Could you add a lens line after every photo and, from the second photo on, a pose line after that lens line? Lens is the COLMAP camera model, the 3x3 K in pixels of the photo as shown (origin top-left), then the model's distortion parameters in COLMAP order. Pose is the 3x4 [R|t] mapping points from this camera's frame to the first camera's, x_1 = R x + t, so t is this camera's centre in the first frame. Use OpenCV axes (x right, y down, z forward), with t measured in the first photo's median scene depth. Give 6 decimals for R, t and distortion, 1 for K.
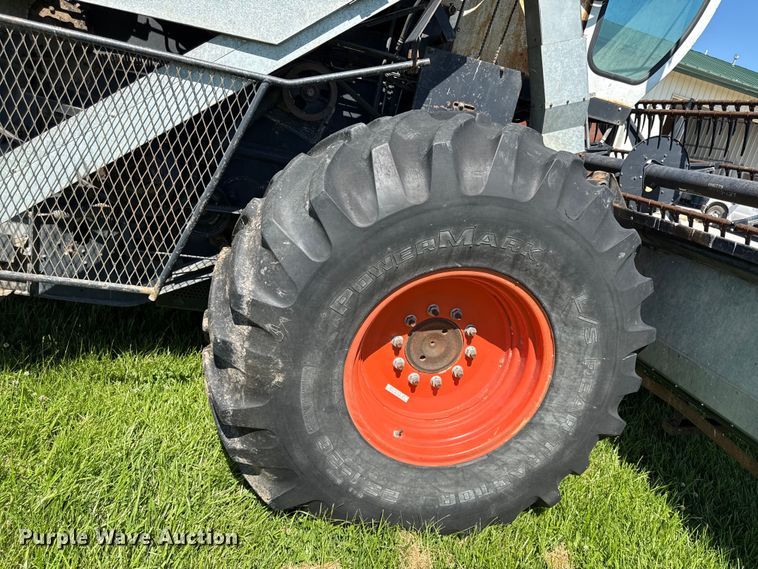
lens RADIAL K [[529.4, 0, 379.3], [0, 529.4, 278.5], [0, 0, 1]] dist [0.071796, -0.084663]
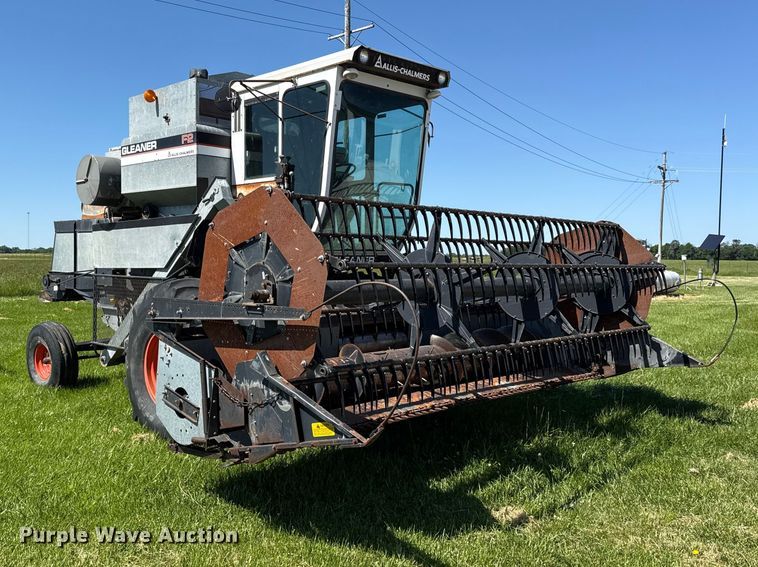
lens RADIAL K [[684.1, 0, 281.4], [0, 684.1, 262.2], [0, 0, 1]] dist [0.078184, -0.002344]
pose [[0.483965, -0.197546, -0.852498, 3.477401], [-0.154861, 0.939477, -0.305617, 0.635998], [0.861276, 0.279926, 0.424082, -0.116542]]
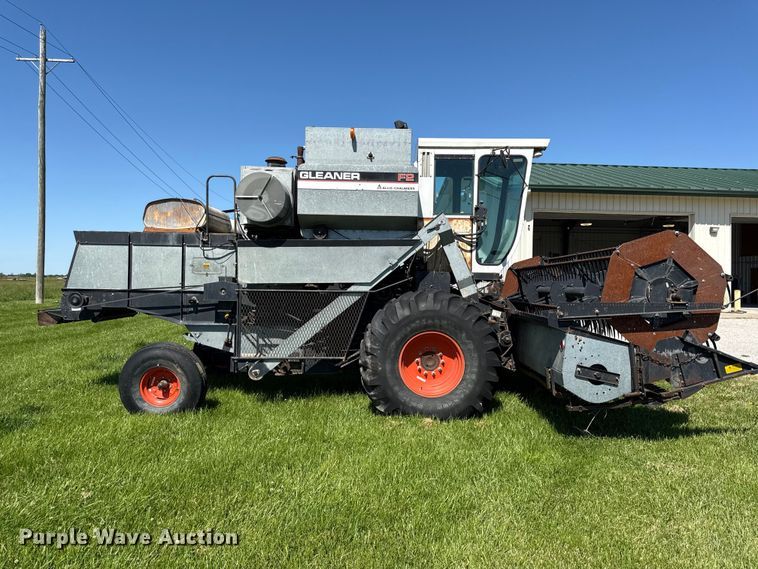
lens RADIAL K [[533.4, 0, 382.3], [0, 533.4, 276.7], [0, 0, 1]] dist [0.102528, -0.137543]
pose [[0.957305, -0.199681, -0.209031, 0.648856], [0.124504, 0.937390, -0.325266, 0.713059], [0.260893, 0.285354, 0.922230, -2.314353]]
